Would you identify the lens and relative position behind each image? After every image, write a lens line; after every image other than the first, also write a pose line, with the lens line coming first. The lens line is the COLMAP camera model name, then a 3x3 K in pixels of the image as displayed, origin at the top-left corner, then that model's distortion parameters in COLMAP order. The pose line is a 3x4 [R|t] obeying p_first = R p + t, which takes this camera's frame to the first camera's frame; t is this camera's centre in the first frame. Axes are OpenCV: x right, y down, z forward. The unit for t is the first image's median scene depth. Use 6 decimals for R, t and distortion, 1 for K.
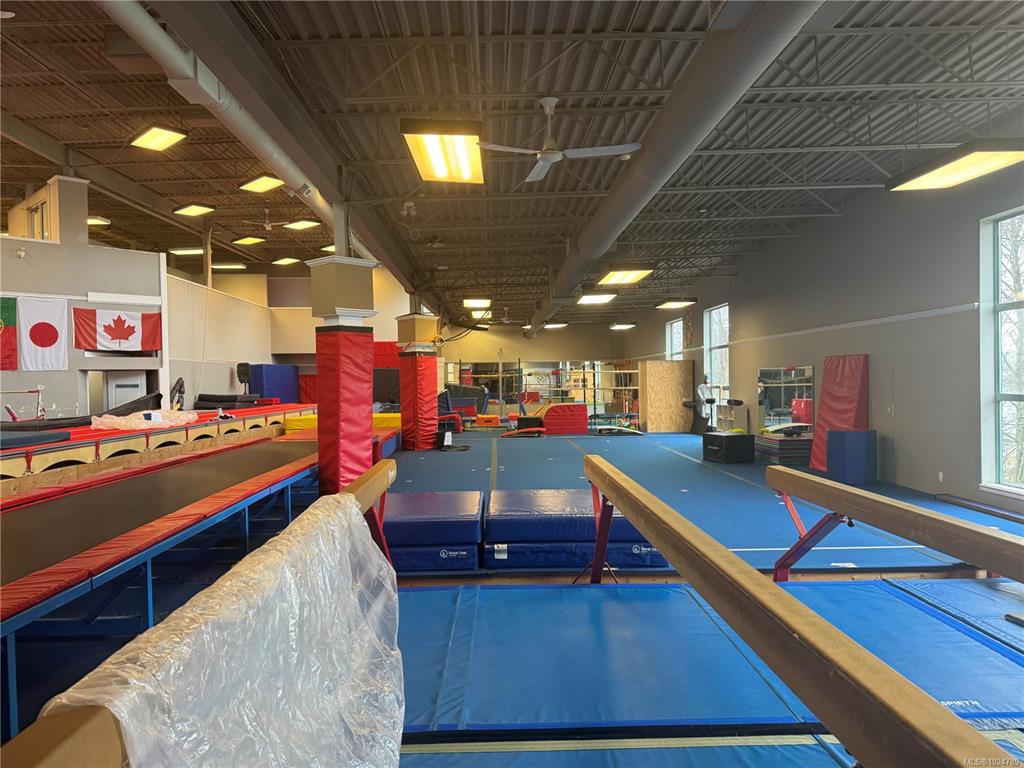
lens RADIAL K [[719.7, 0, 510.7], [0, 719.7, 388.6], [0, 0, 1]] dist [-0.004278, -0.001632]
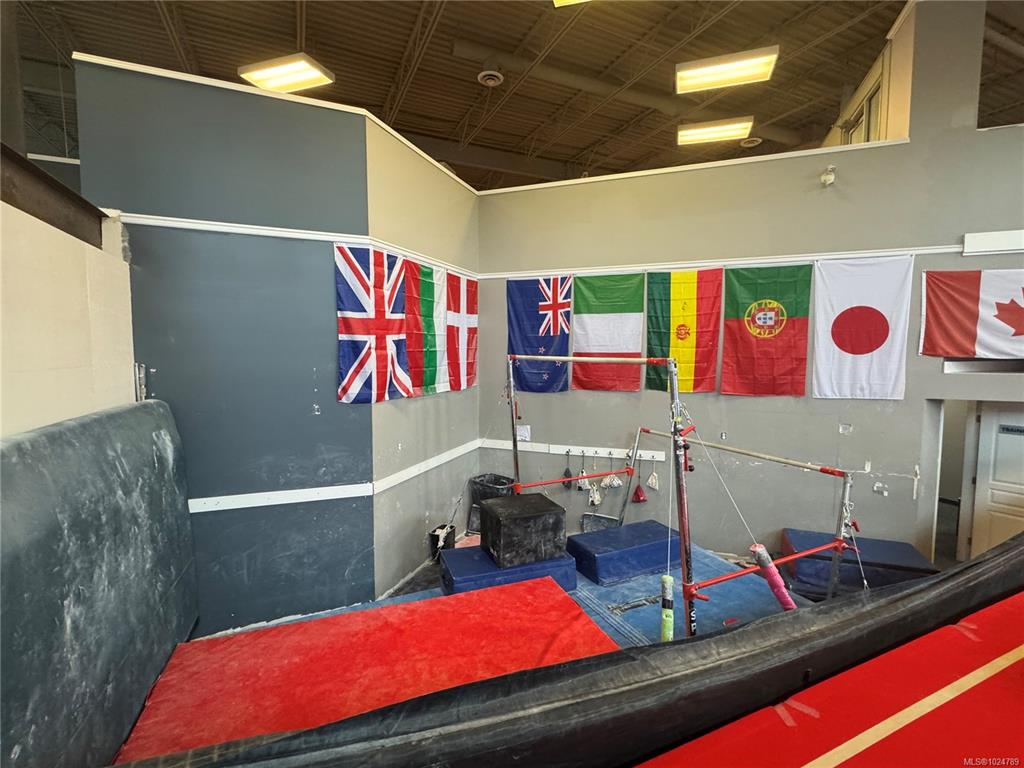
lens RADIAL K [[478.4, 0, 511.2], [0, 478.4, 384.6], [0, 0, 1]] dist [0.002168, 0.000213]
pose [[0.391864, 0.086315, -0.915965, -0.420956], [-0.018381, 0.996125, 0.086006, -0.060017], [0.919840, -0.016866, 0.391932, 0.621578]]
